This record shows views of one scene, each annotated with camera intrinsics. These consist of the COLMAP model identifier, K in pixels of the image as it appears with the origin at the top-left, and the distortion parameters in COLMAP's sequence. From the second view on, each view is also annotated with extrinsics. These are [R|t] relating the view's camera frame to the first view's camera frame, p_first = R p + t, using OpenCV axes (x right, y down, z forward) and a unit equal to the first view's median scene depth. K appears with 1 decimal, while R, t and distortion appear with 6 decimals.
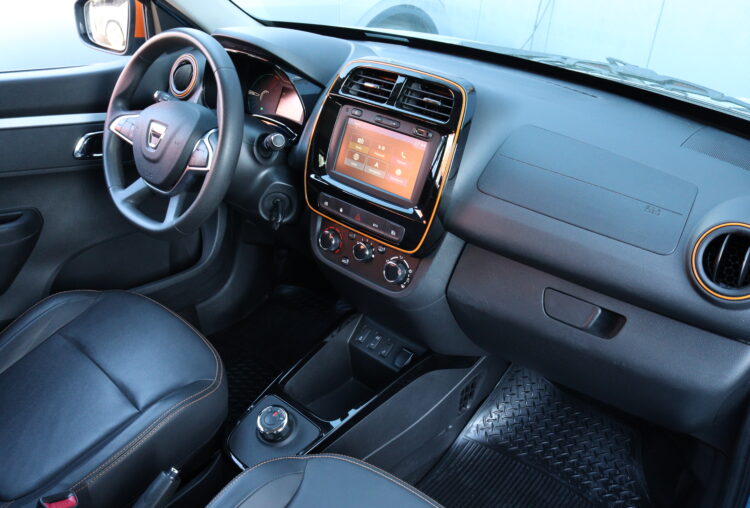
lens RADIAL K [[622.3, 0, 377.0], [0, 622.3, 254.2], [0, 0, 1]] dist [-0.162373, 0.115458]
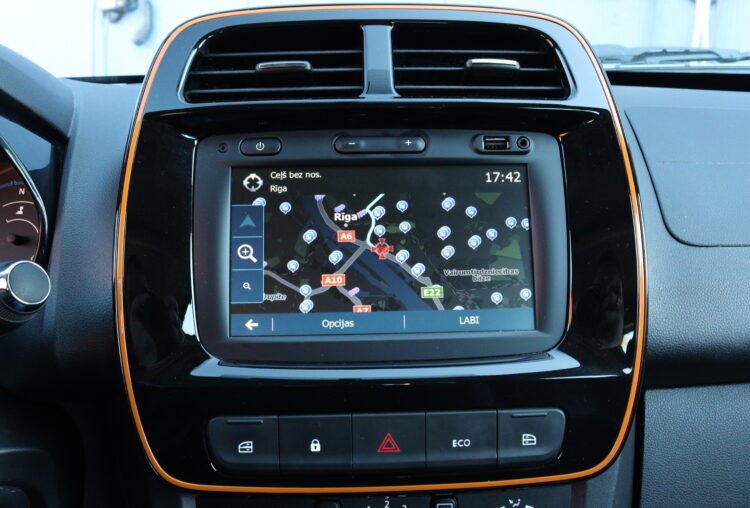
lens RADIAL K [[672.3, 0, 375.9], [0, 672.3, 252.6], [0, 0, 1]] dist [-0.126727, 0.054296]
pose [[0.732285, -0.200658, 0.650765, -0.234633], [0.376568, 0.915527, -0.141444, -0.102403], [-0.567411, 0.348634, 0.745988, 0.715294]]
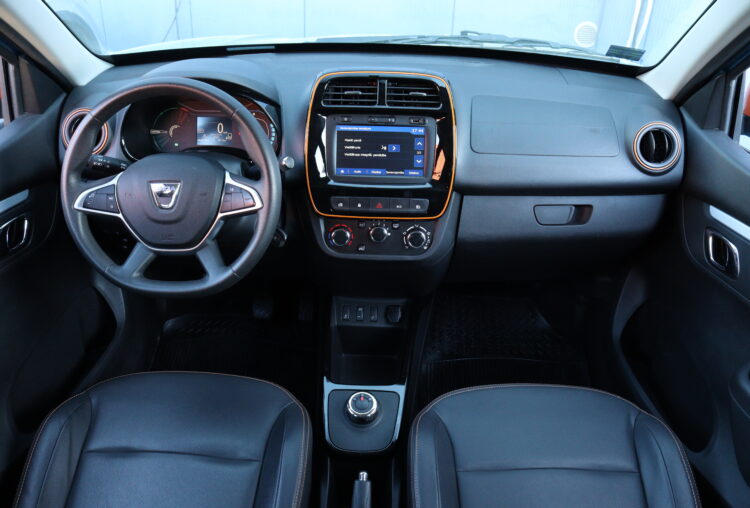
lens RADIAL K [[622.3, 0, 374.9], [0, 622.3, 257.2], [0, 0, 1]] dist [-0.162373, 0.115458]
pose [[0.773865, -0.360806, 0.520531, -0.673695], [0.331879, 0.931007, 0.151929, -0.148138], [-0.539435, 0.055181, 0.840217, 0.033596]]
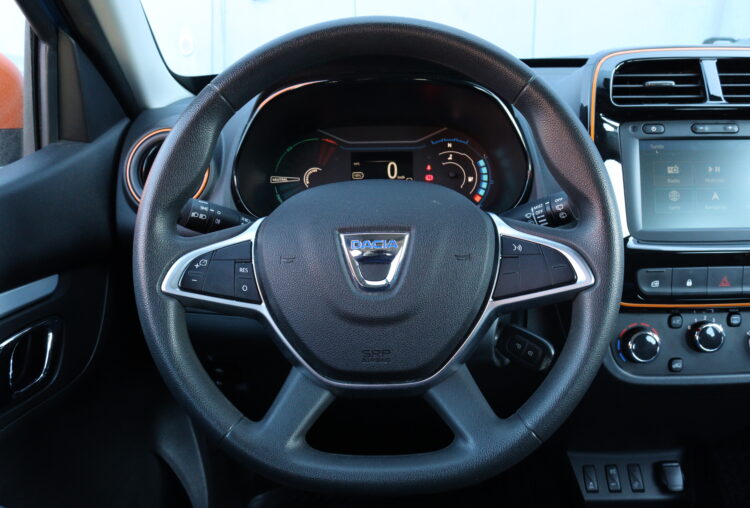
lens RADIAL K [[622.3, 0, 378.3], [0, 622.3, 248.0], [0, 0, 1]] dist [-0.162373, 0.115458]
pose [[0.772075, -0.268695, 0.575936, -0.637919], [0.369299, 0.927207, -0.062489, -0.182375], [-0.517222, 0.260939, 0.815103, 0.676996]]
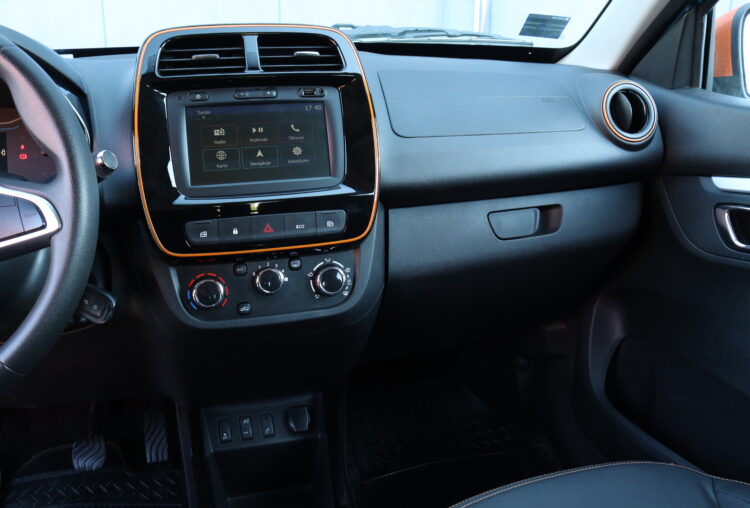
lens RADIAL K [[622.3, 0, 376.6], [0, 622.3, 245.7], [0, 0, 1]] dist [-0.162373, 0.115458]
pose [[0.543051, -0.309419, 0.780612, -0.517239], [0.440887, 0.896249, 0.048542, -0.021560], [-0.714643, 0.317801, 0.623128, 0.477337]]
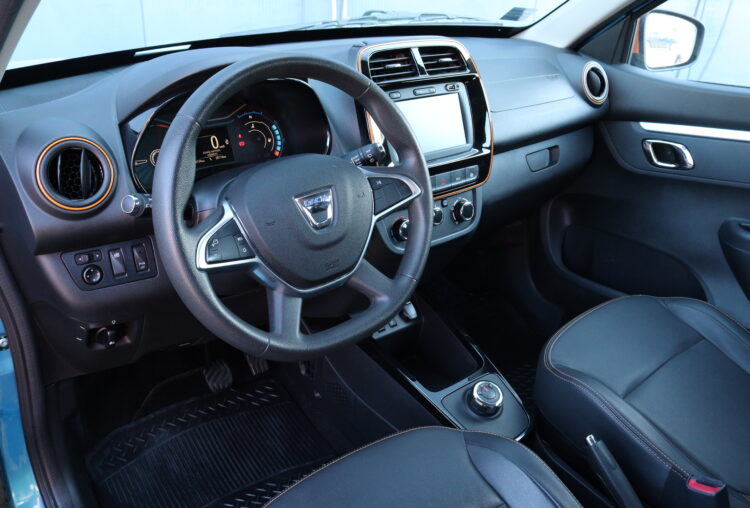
lens RADIAL K [[622.3, 0, 373.7], [0, 622.3, 250.8], [0, 0, 1]] dist [-0.162373, 0.115458]
pose [[0.195644, -0.480345, 0.854981, -1.022304], [0.468236, 0.811789, 0.348933, -0.391458], [-0.861672, 0.332066, 0.383736, 0.729789]]
